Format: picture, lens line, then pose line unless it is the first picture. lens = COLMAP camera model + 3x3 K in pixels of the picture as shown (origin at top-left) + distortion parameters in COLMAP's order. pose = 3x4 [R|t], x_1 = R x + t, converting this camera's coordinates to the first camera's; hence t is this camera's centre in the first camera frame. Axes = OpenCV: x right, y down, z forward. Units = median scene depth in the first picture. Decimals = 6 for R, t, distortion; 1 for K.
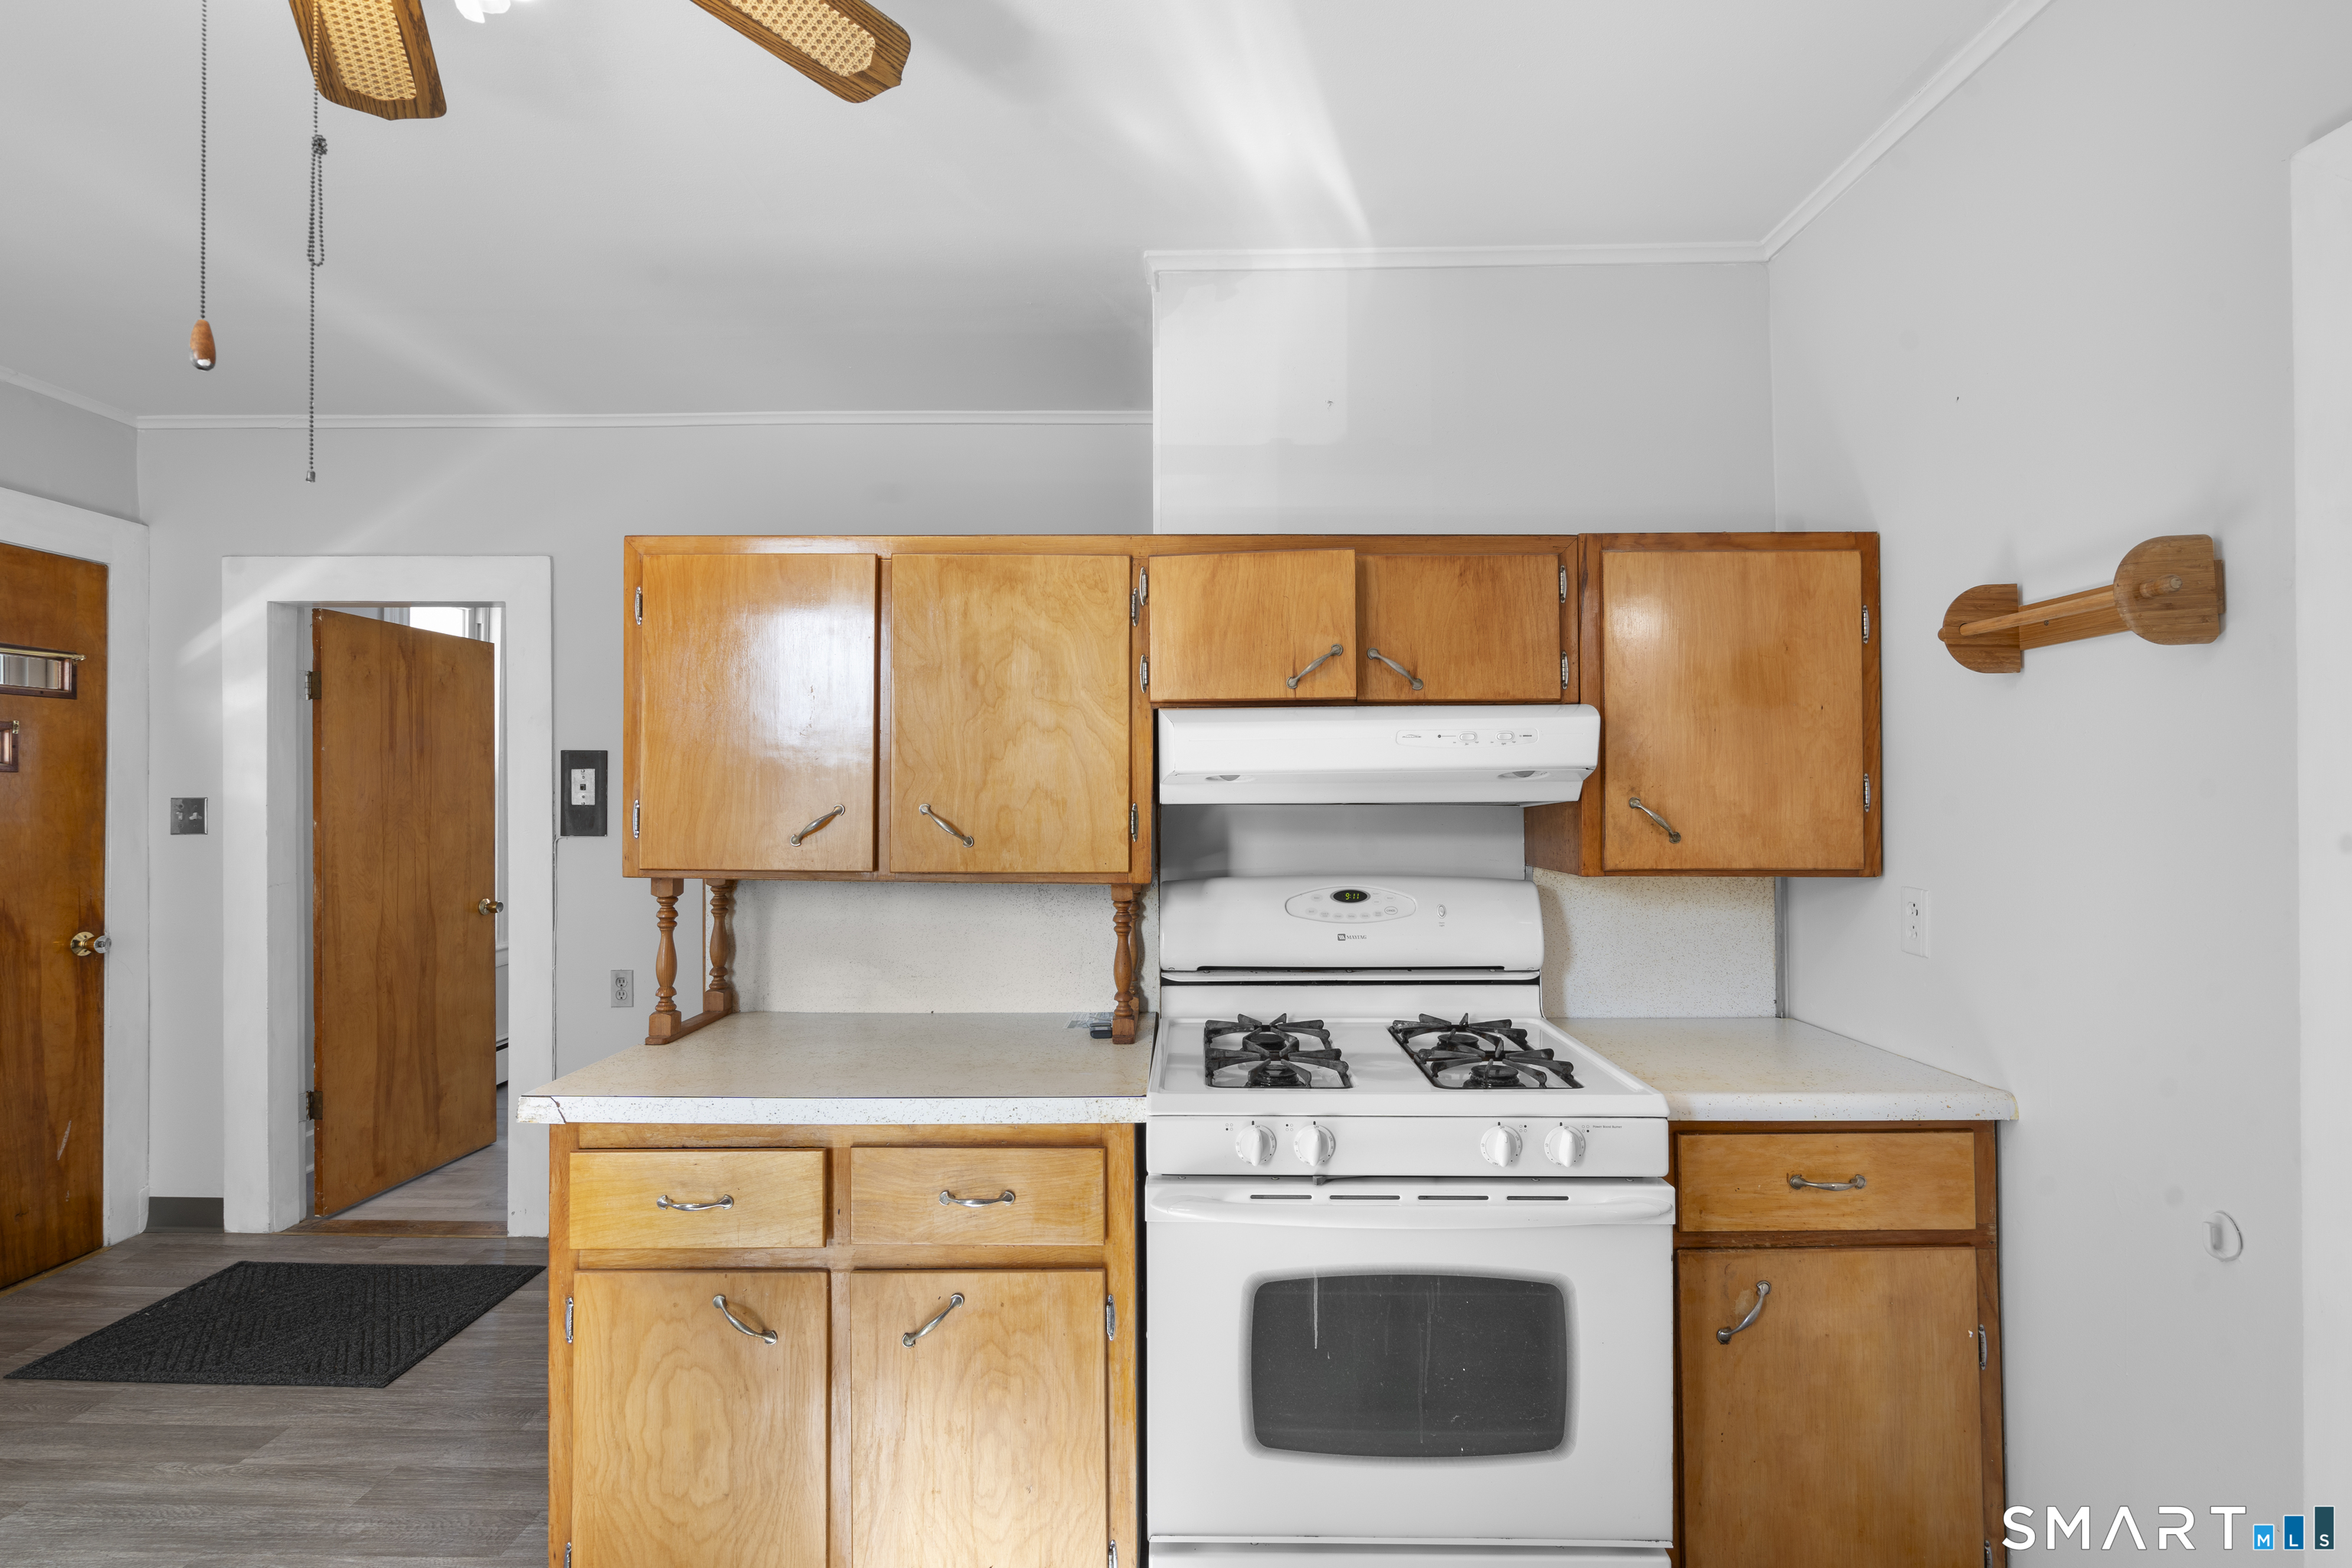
lens RADIAL K [[1053.8, 0, 1173.9], [0, 1053.8, 789.3], [0, 0, 1]] dist [-0.009433, 0.004682]
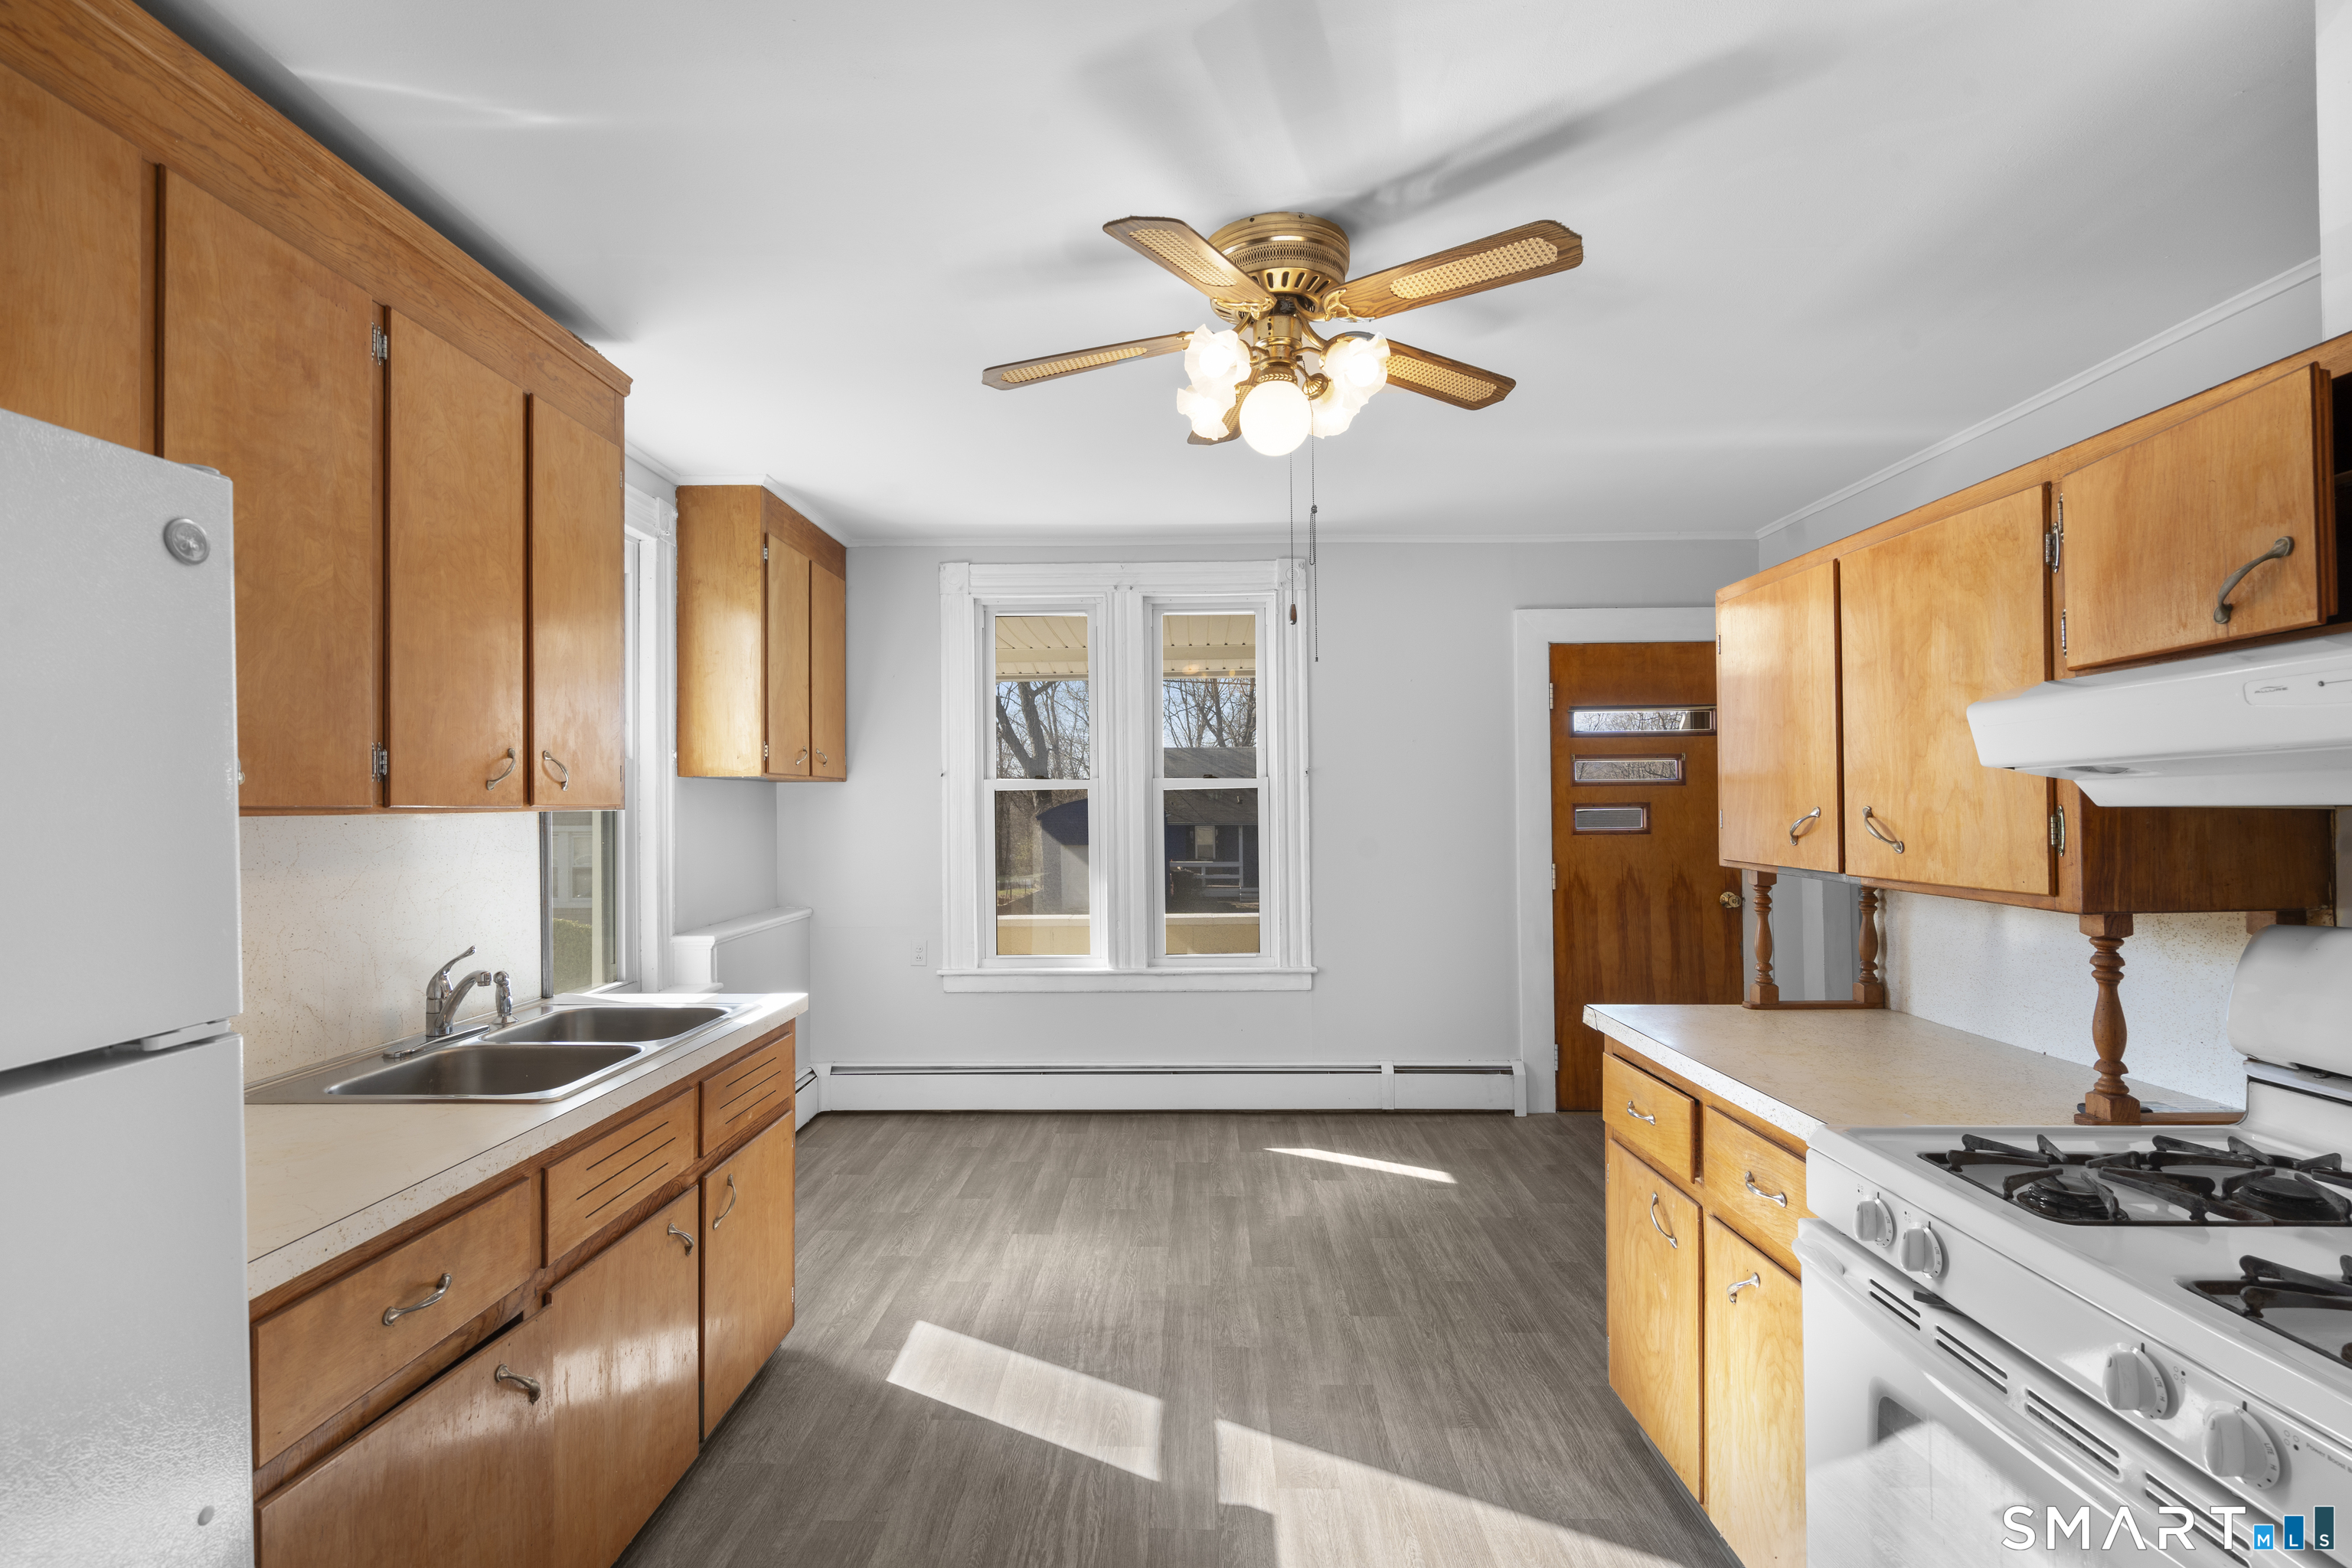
lens RADIAL K [[1053.8, 0, 1173.9], [0, 1053.8, 789.3], [0, 0, 1]] dist [-0.009433, 0.004682]
pose [[-0.002509, -0.015395, -0.999878, 0.725880], [0.016738, 0.999741, -0.015435, 0.002373], [0.999857, -0.016774, -0.002250, 0.365490]]
